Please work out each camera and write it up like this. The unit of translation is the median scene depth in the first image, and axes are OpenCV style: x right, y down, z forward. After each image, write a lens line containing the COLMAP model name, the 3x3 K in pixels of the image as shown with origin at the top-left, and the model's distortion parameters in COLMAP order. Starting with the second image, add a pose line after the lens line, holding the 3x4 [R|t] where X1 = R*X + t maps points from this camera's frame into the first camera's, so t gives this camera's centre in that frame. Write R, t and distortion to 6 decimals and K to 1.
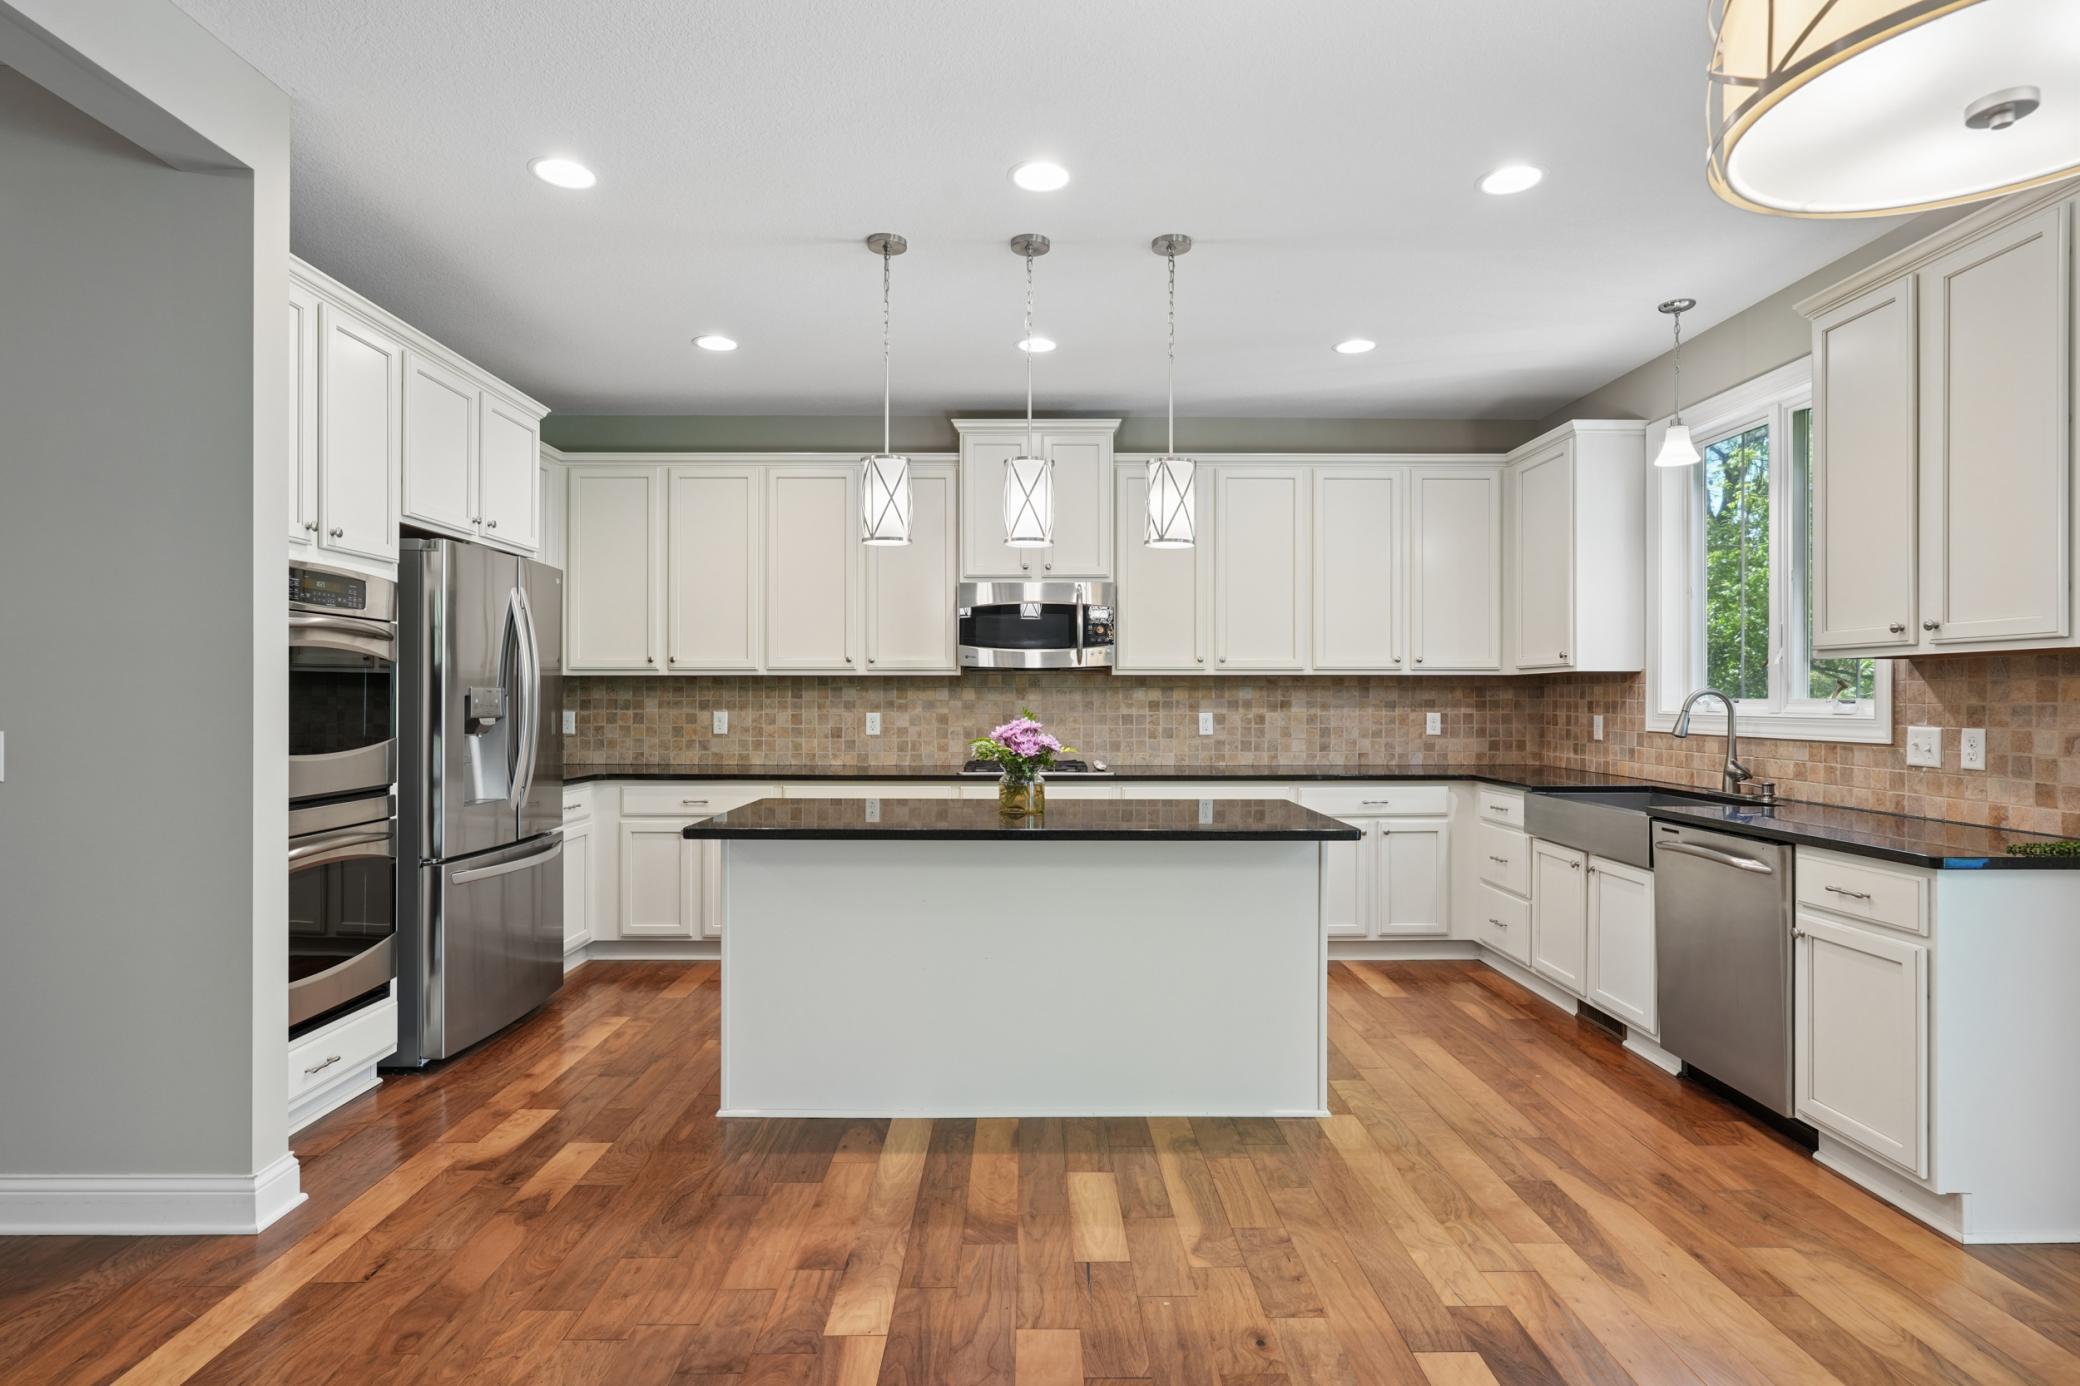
lens RADIAL K [[1067.6, 0, 1034.9], [0, 1067.6, 700.6], [0, 0, 1]] dist [-0.003511, 0.000603]
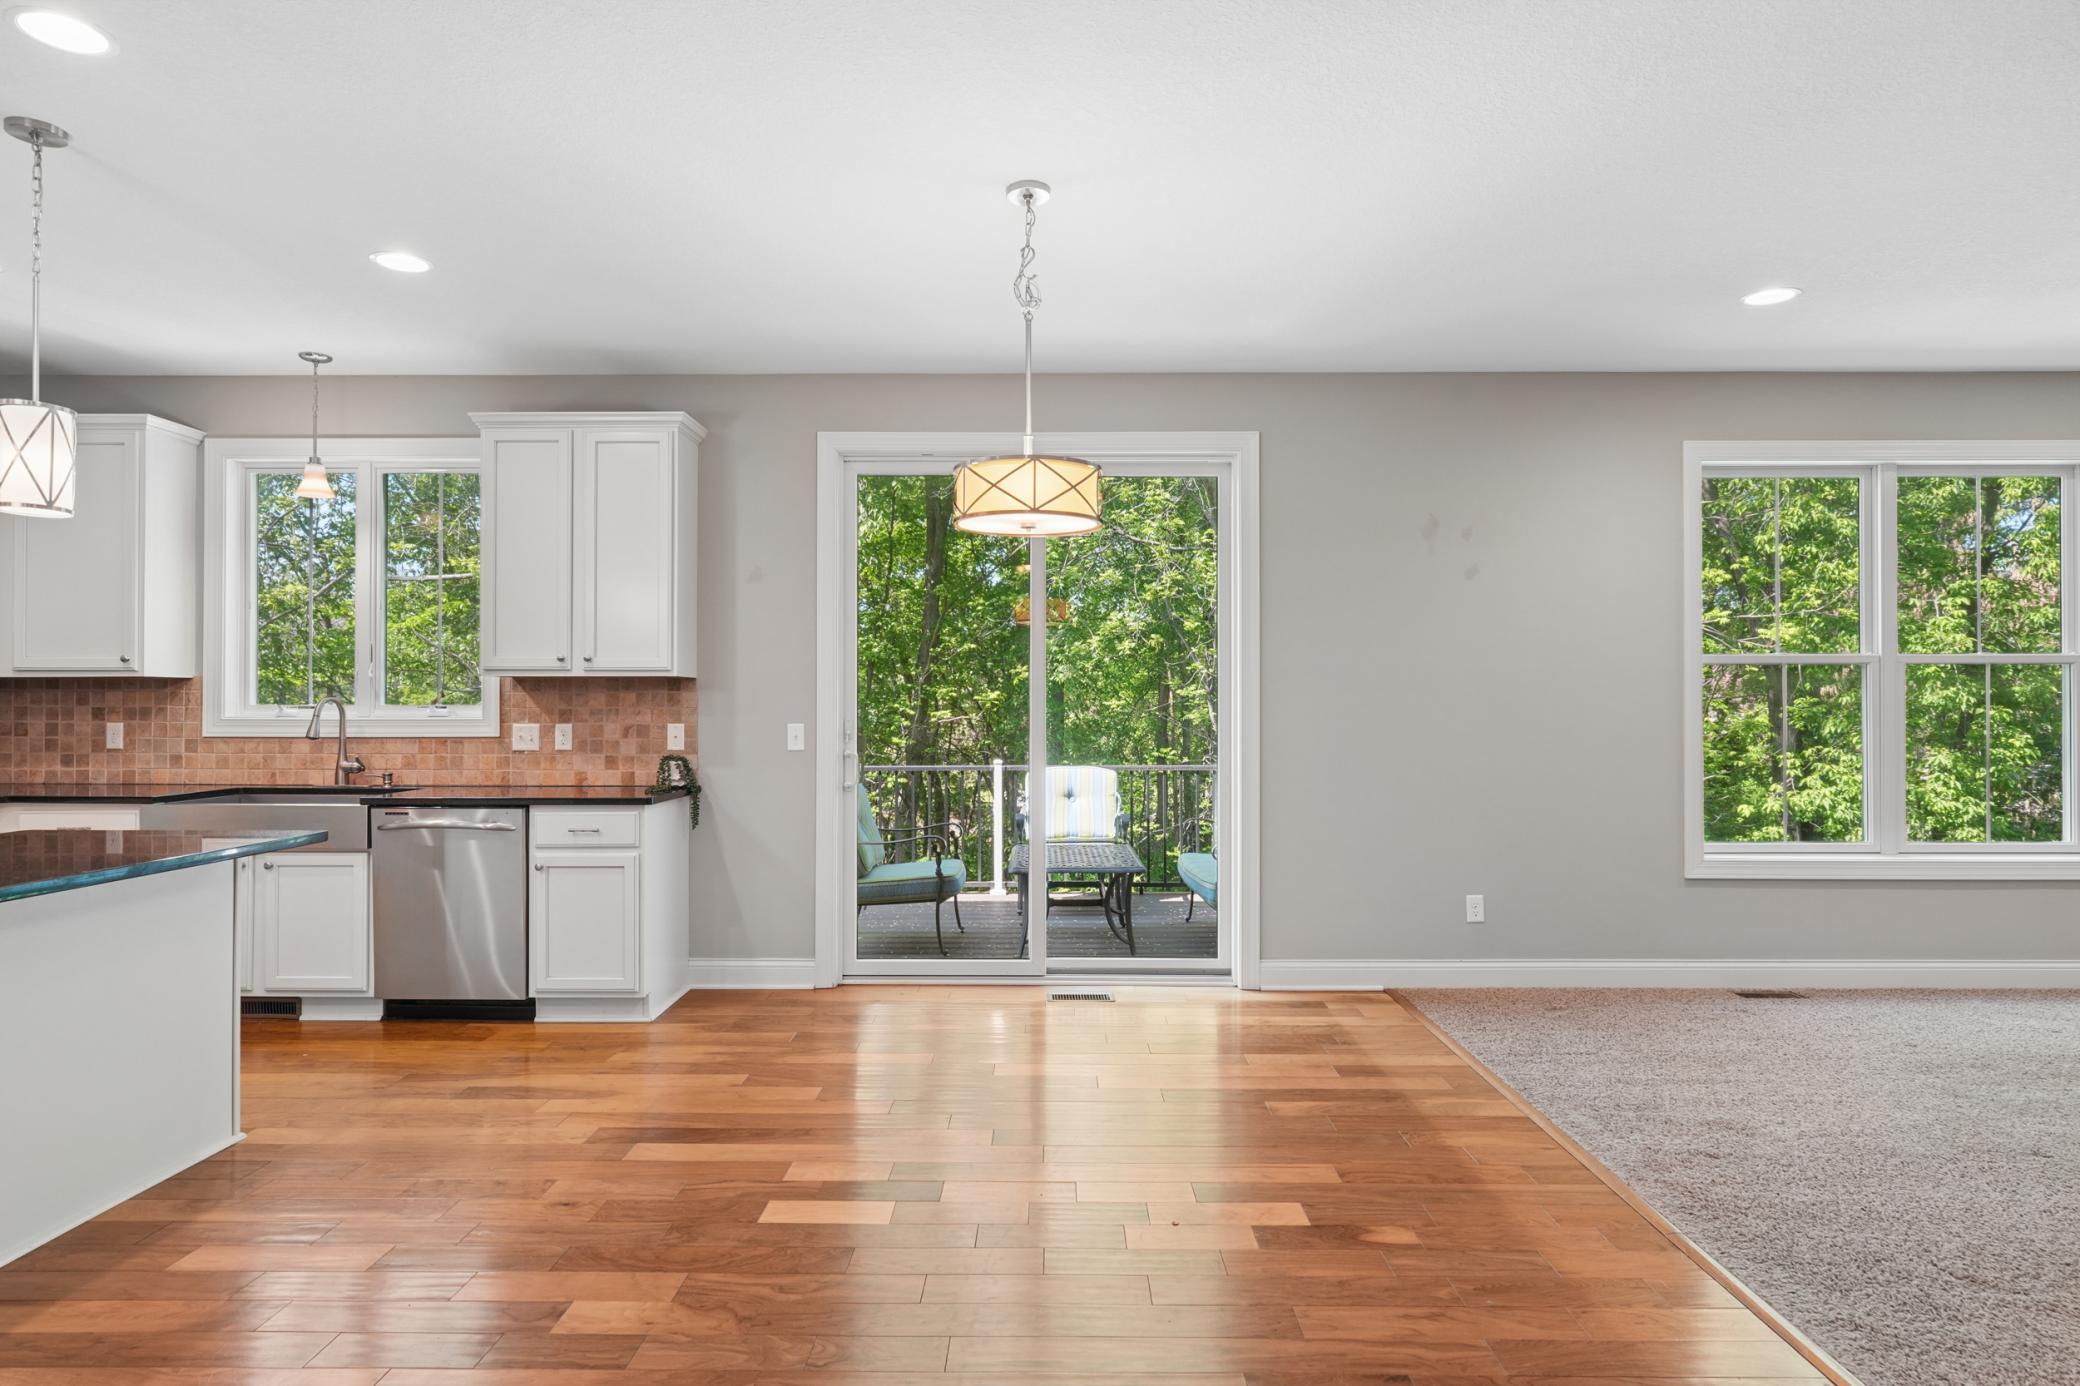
lens RADIAL K [[1177.5, 0, 1040.9], [0, 1177.5, 696.8], [0, 0, 1]] dist [-0.000757, 0.000762]
pose [[0.013024, 0.007252, 0.999889, -0.778716], [0.002371, 0.999971, -0.007283, 0.000680], [-0.999912, 0.002465, 0.013006, 0.262450]]
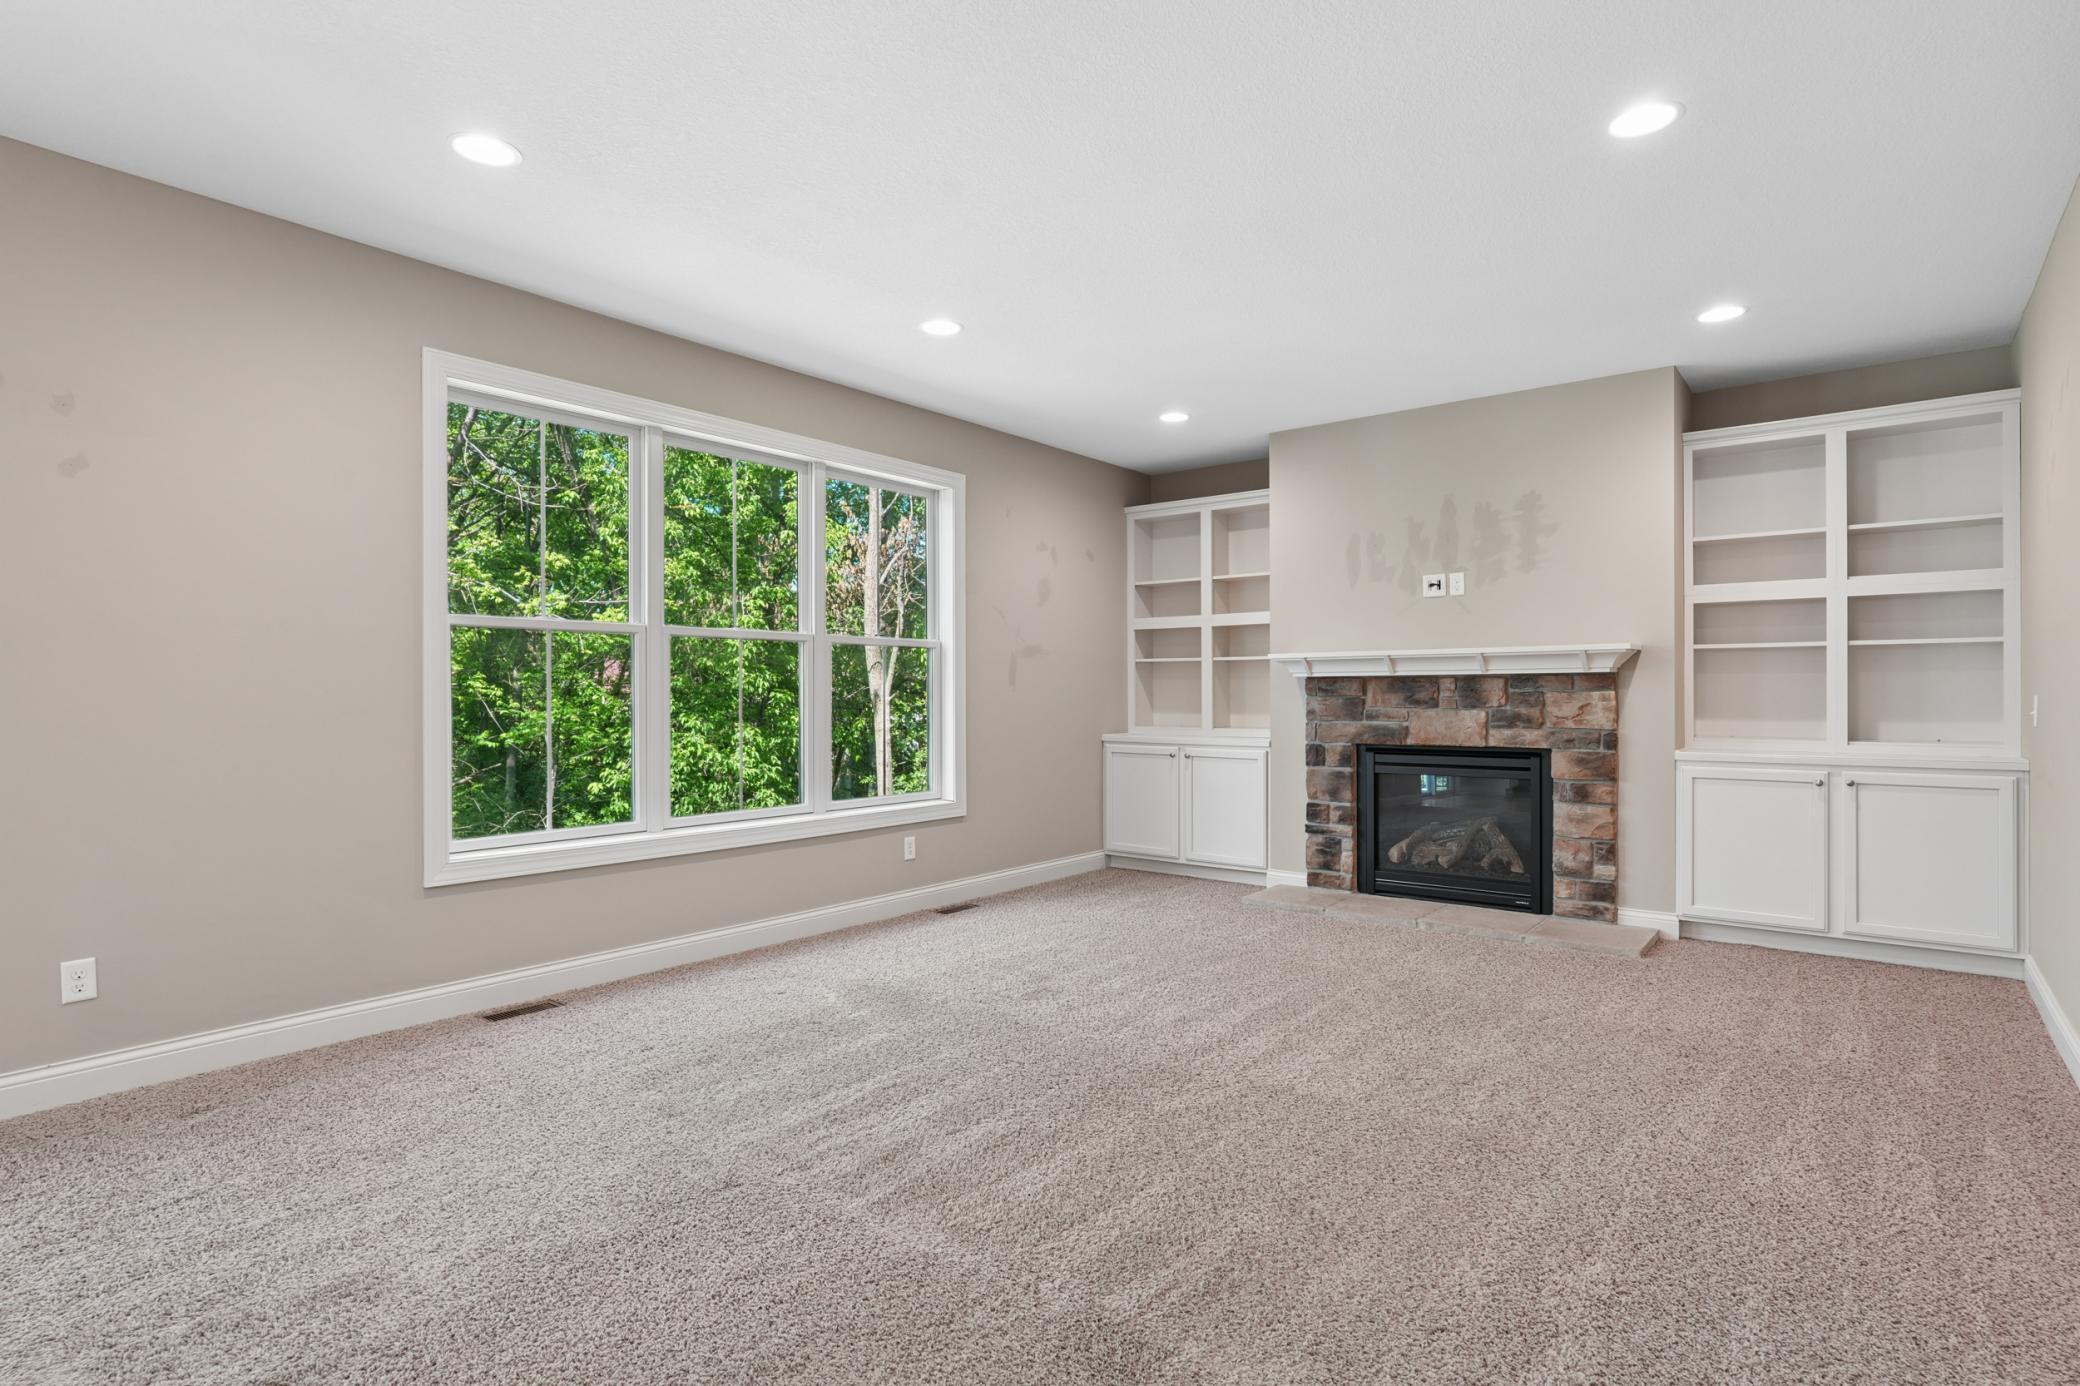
lens RADIAL K [[1067.6, 0, 1033.1], [0, 1067.6, 682.9], [0, 0, 1]] dist [-0.003511, 0.000603]
pose [[-0.771713, 0.007998, 0.635921, -0.456218], [0.002628, 0.999952, -0.009388, 0.022929], [-0.635966, -0.005574, -0.771697, -0.084744]]
